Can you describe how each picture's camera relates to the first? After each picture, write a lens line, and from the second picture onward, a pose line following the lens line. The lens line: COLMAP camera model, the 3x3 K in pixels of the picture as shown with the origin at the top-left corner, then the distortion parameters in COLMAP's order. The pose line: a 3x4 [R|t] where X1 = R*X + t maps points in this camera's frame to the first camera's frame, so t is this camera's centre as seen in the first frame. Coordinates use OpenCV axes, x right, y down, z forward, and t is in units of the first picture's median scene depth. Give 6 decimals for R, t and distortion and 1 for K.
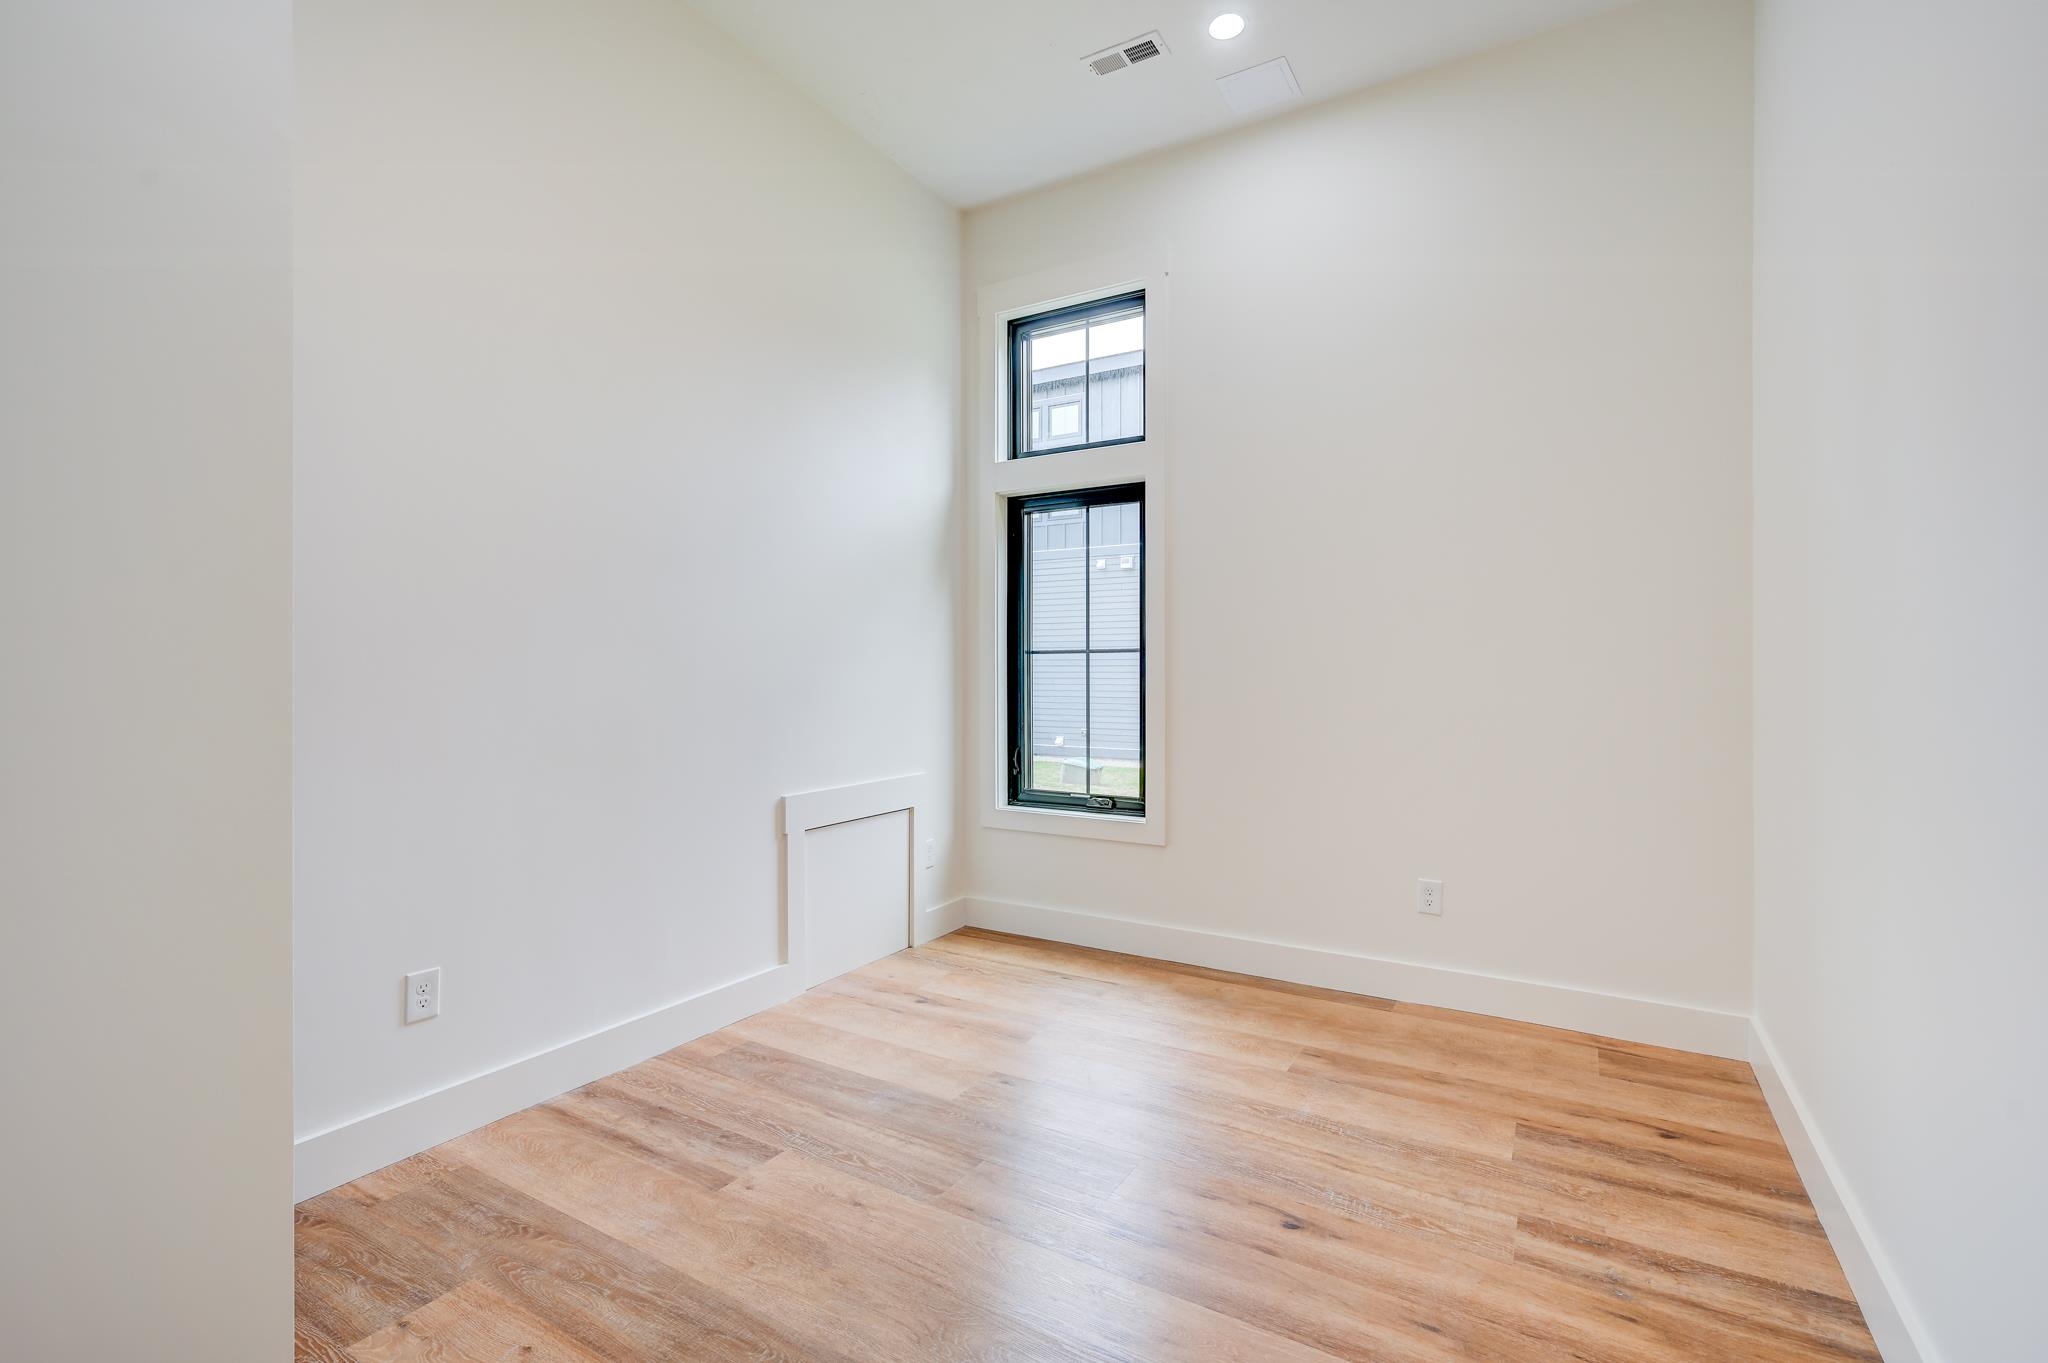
lens RADIAL K [[920.3, 0, 1024.0], [0, 920.3, 681.5], [0, 0, 1]] dist [0.003100, 0.000561]
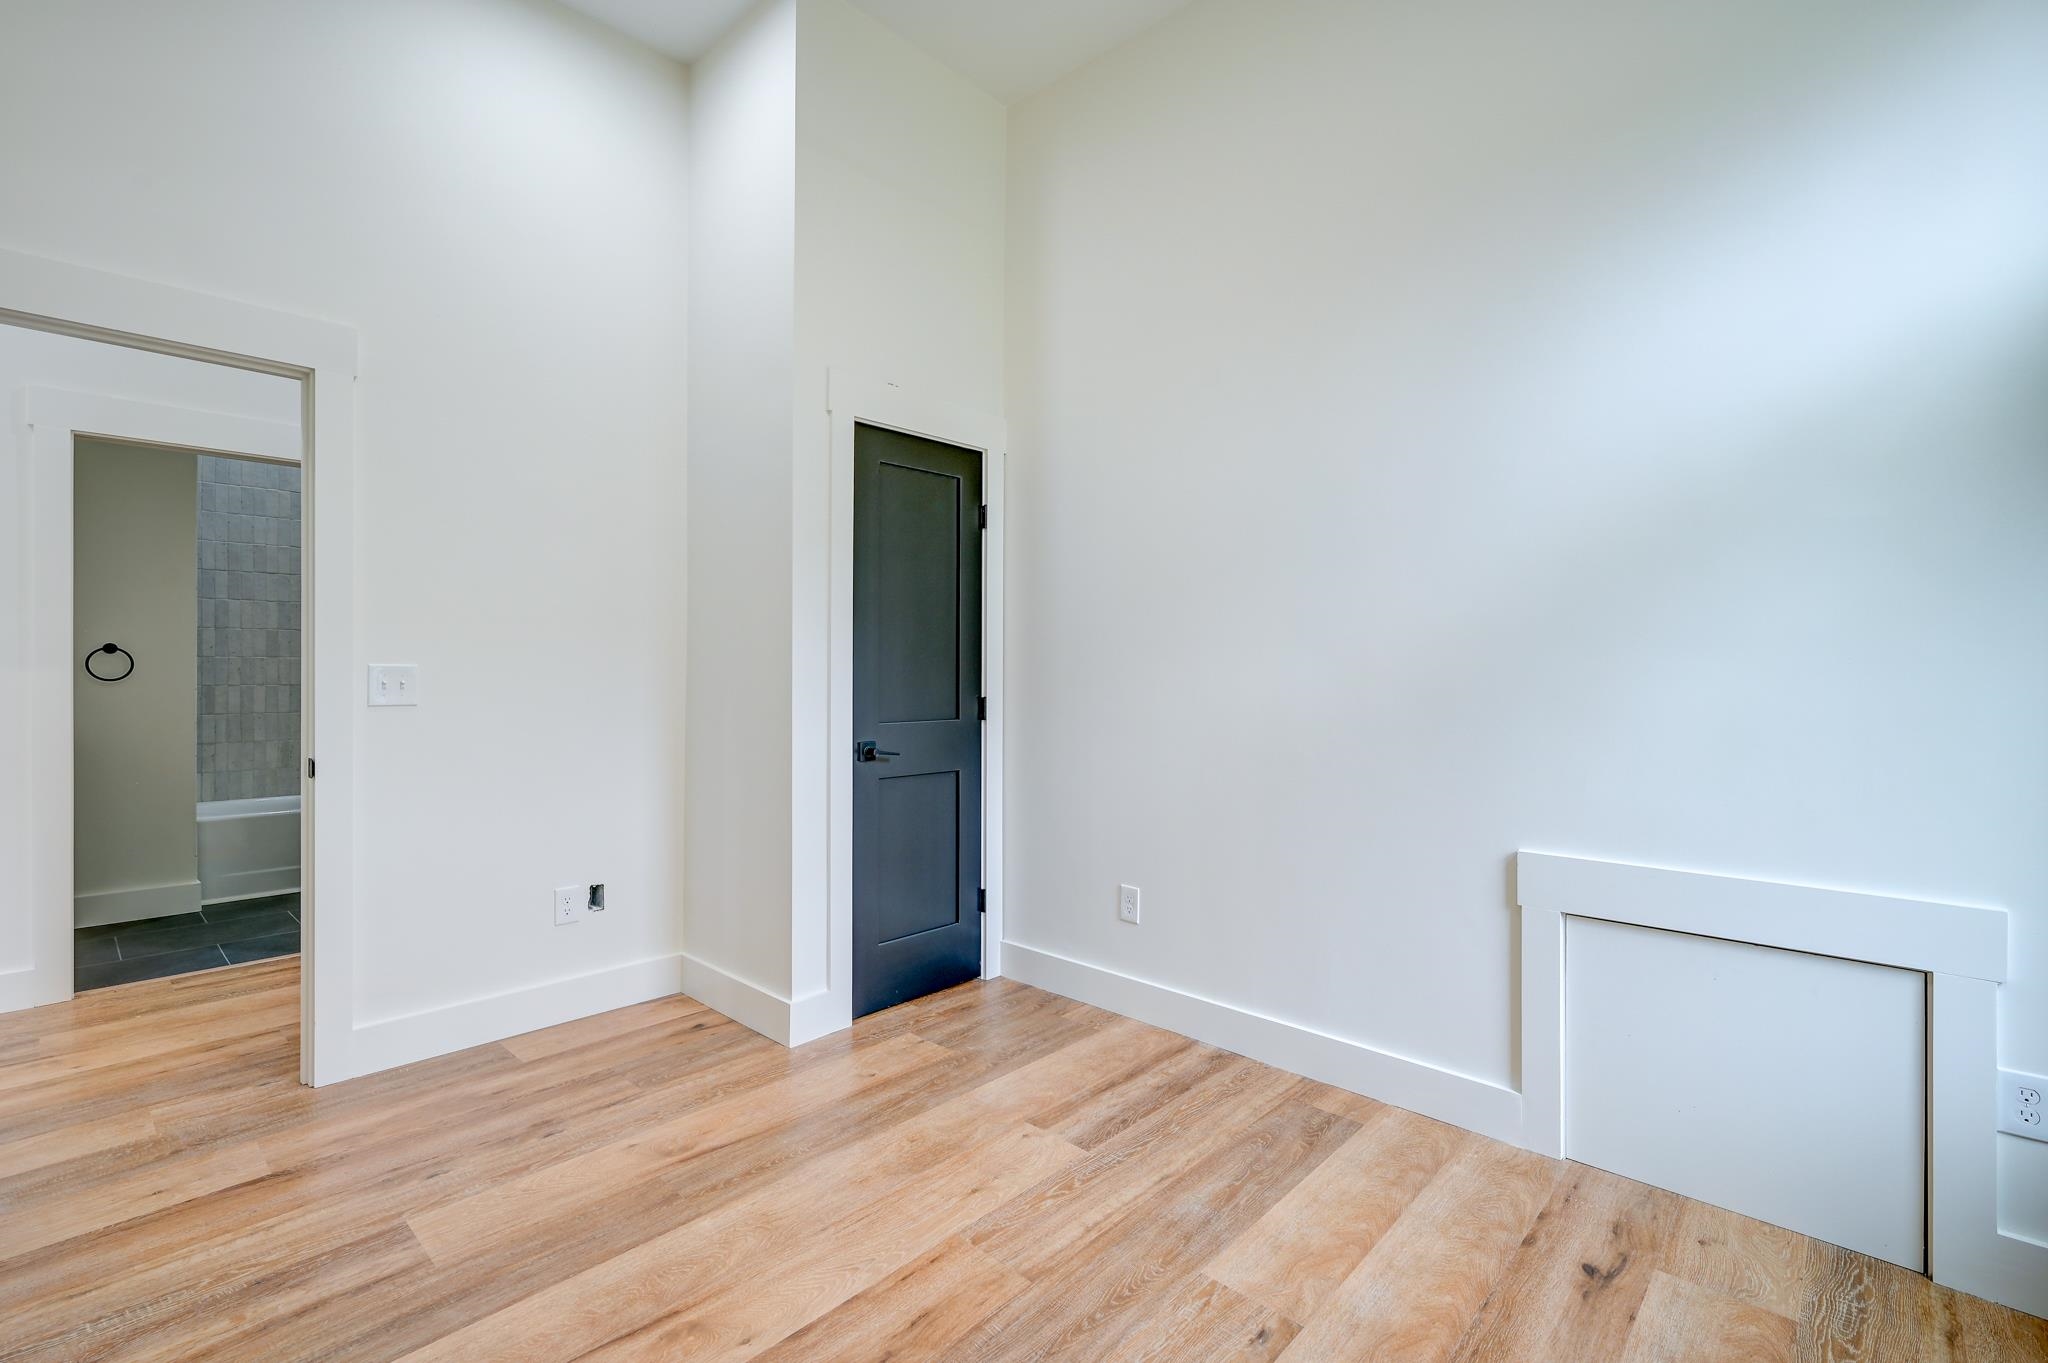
lens RADIAL K [[924.0, 0, 1048.2], [0, 924.0, 673.0], [0, 0, 1]] dist [0.000840, 0.000490]
pose [[-0.195556, 0.005052, -0.980680, 0.659980], [-0.018330, 0.999793, 0.008806, -0.014029], [0.980521, 0.019698, -0.195423, 1.040625]]
